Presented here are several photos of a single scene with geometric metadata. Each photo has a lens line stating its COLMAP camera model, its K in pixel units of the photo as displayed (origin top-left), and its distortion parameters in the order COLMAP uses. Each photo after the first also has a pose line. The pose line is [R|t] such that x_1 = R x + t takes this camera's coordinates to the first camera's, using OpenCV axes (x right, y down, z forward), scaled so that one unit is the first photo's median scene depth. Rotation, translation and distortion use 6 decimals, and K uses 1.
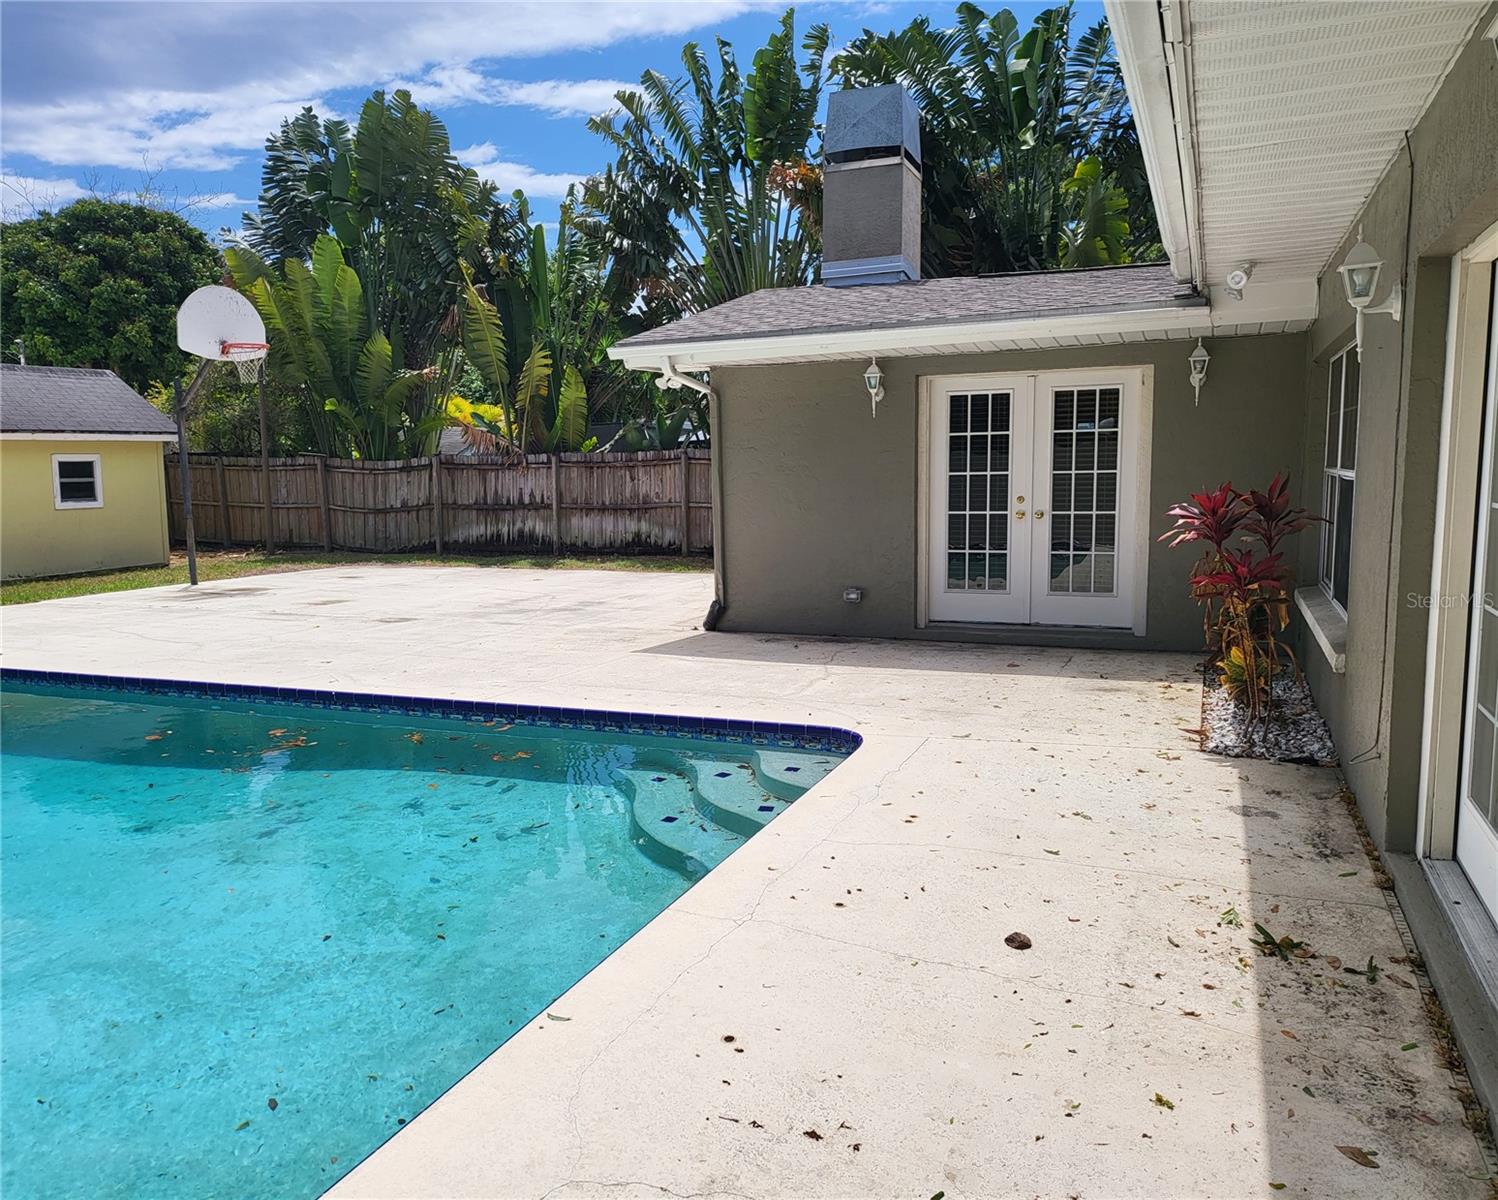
lens RADIAL K [[1116.4, 0, 749.6], [0, 1116.4, 601.2], [0, 0, 1]] dist [0.074463, -0.077992]
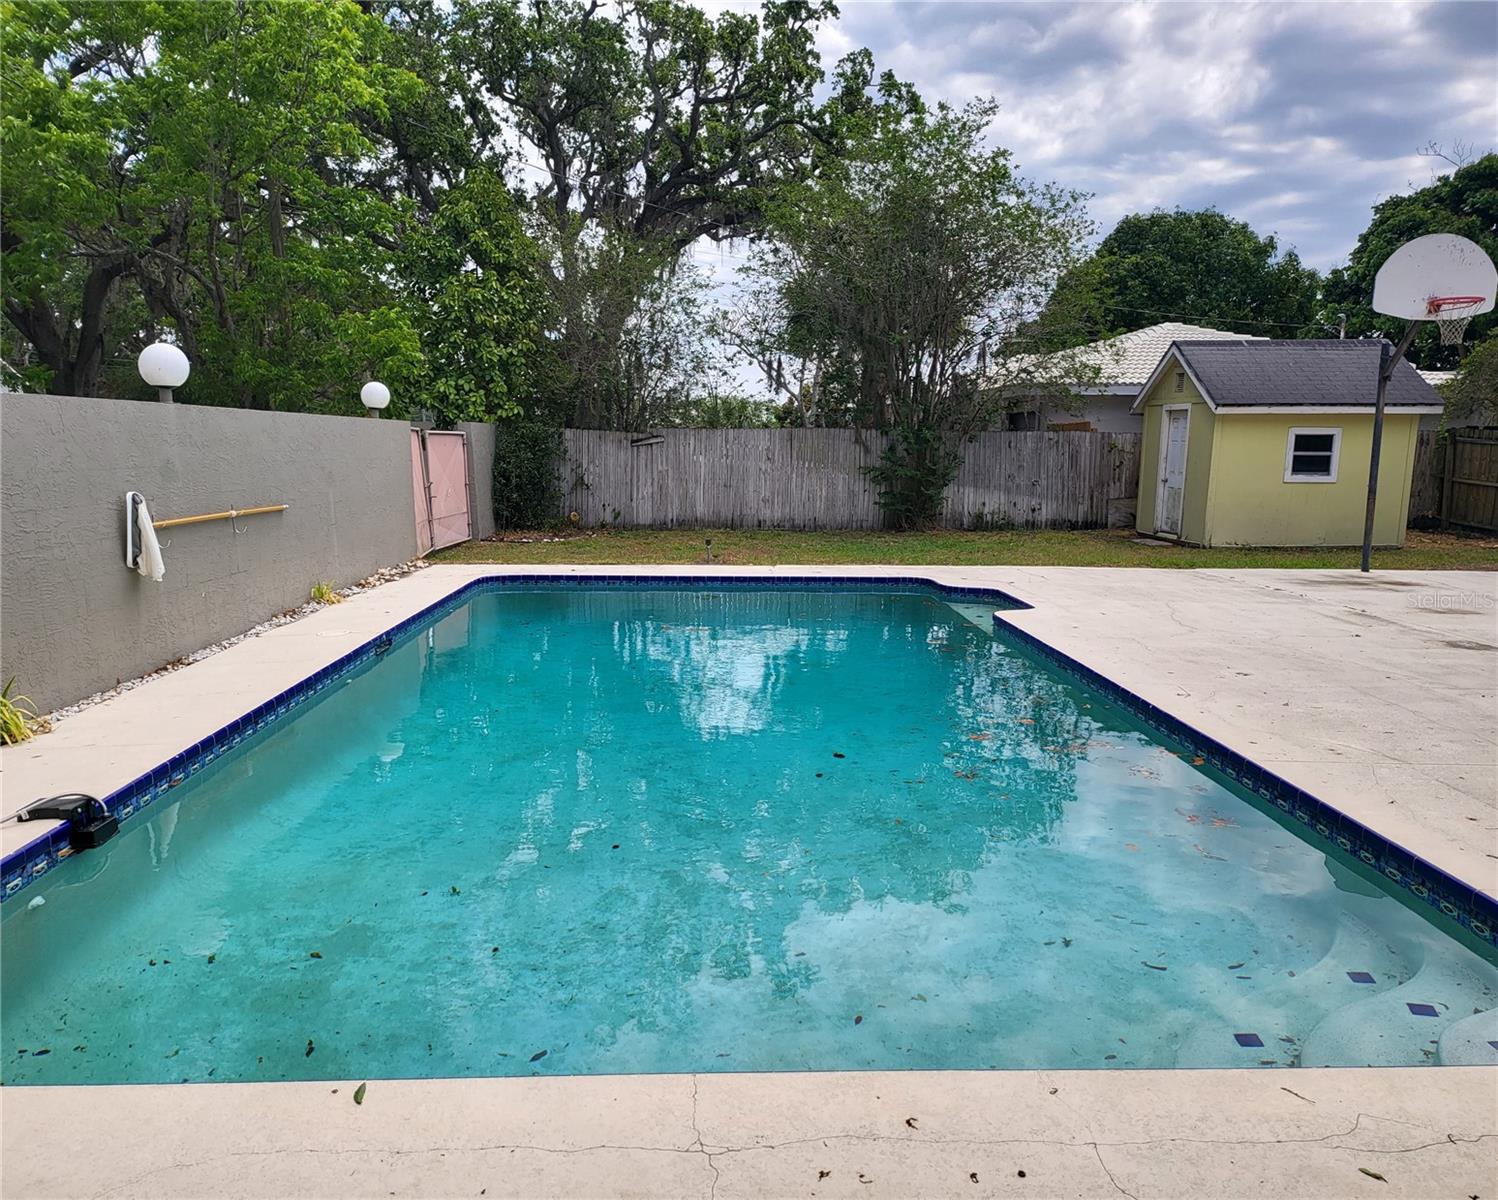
lens RADIAL K [[1116.4, 0, 750.4], [0, 1116.4, 596.8], [0, 0, 1]] dist [0.074463, -0.077992]
pose [[0.418650, 0.143652, -0.896714, 0.109051], [-0.125581, 0.987081, 0.099498, -0.020213], [0.899423, 0.070956, 0.431282, 0.142724]]
